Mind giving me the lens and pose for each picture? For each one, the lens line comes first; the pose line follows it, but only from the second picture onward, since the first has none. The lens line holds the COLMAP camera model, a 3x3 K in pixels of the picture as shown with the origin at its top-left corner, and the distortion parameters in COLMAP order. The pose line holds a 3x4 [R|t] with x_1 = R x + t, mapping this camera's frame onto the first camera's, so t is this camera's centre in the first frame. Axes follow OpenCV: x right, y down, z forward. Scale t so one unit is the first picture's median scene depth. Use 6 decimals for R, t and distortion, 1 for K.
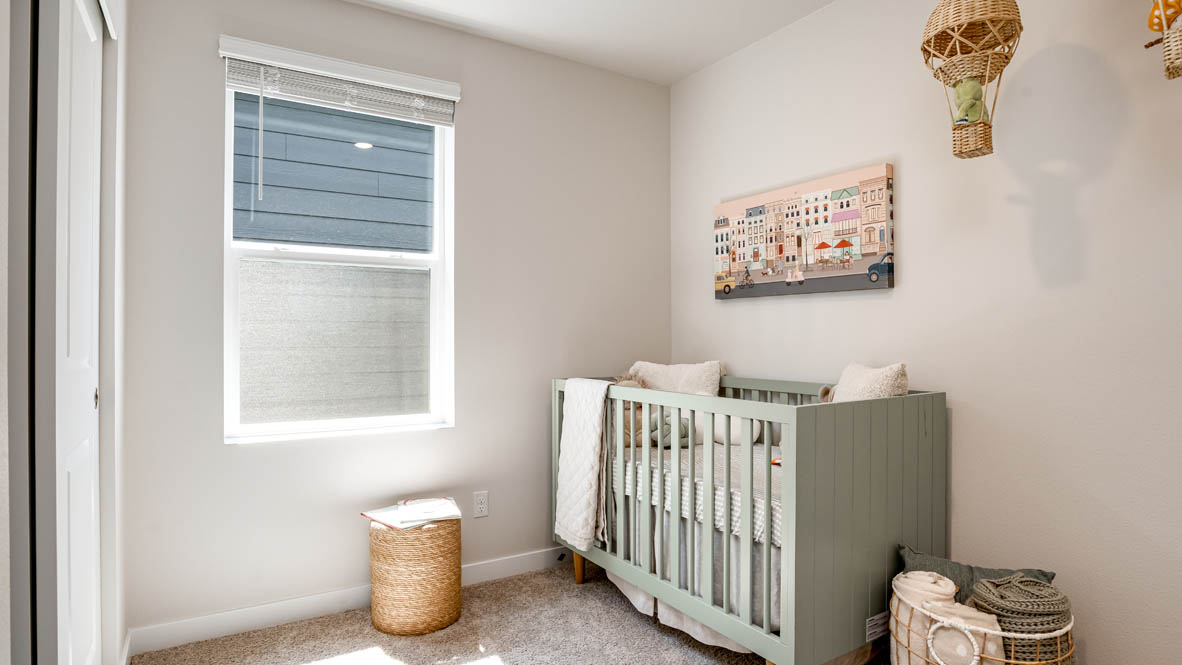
lens RADIAL K [[626.6, 0, 587.6], [0, 626.6, 325.3], [0, 0, 1]] dist [-0.073551, 0.033839]
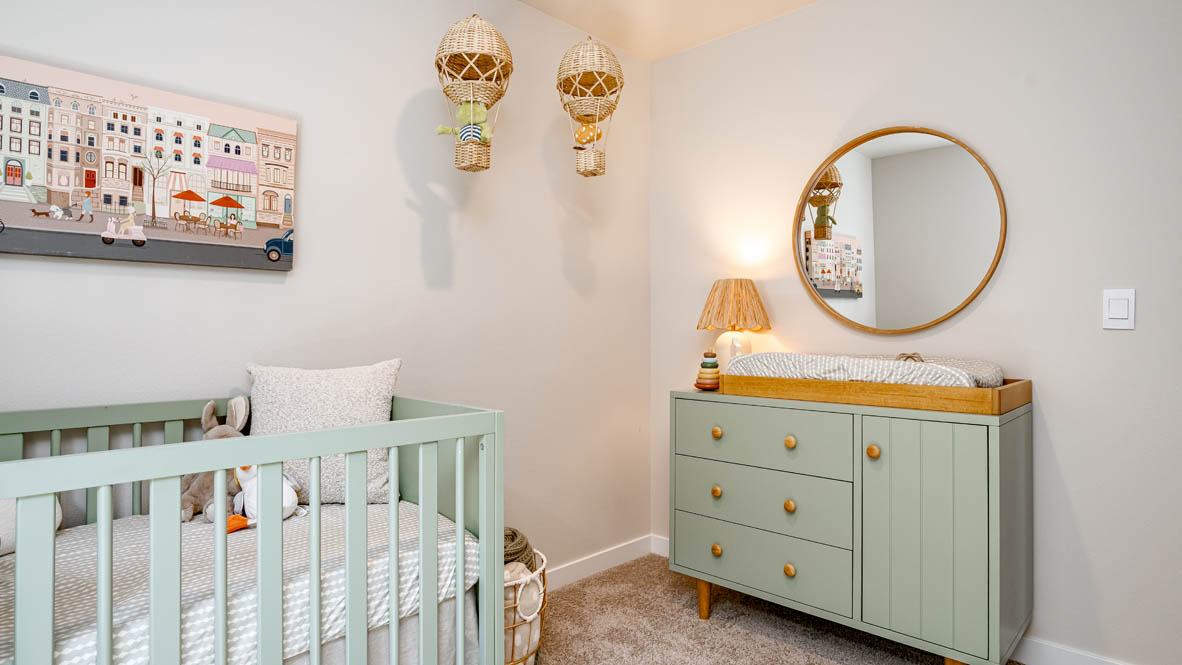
lens RADIAL K [[626.6, 0, 587.6], [0, 626.6, 325.3], [0, 0, 1]] dist [-0.073551, 0.033839]
pose [[-0.241331, 0.010125, 0.970390, -0.369944], [-0.013832, 0.999808, -0.013872, 0.016417], [-0.970344, -0.016770, -0.241145, 0.734208]]
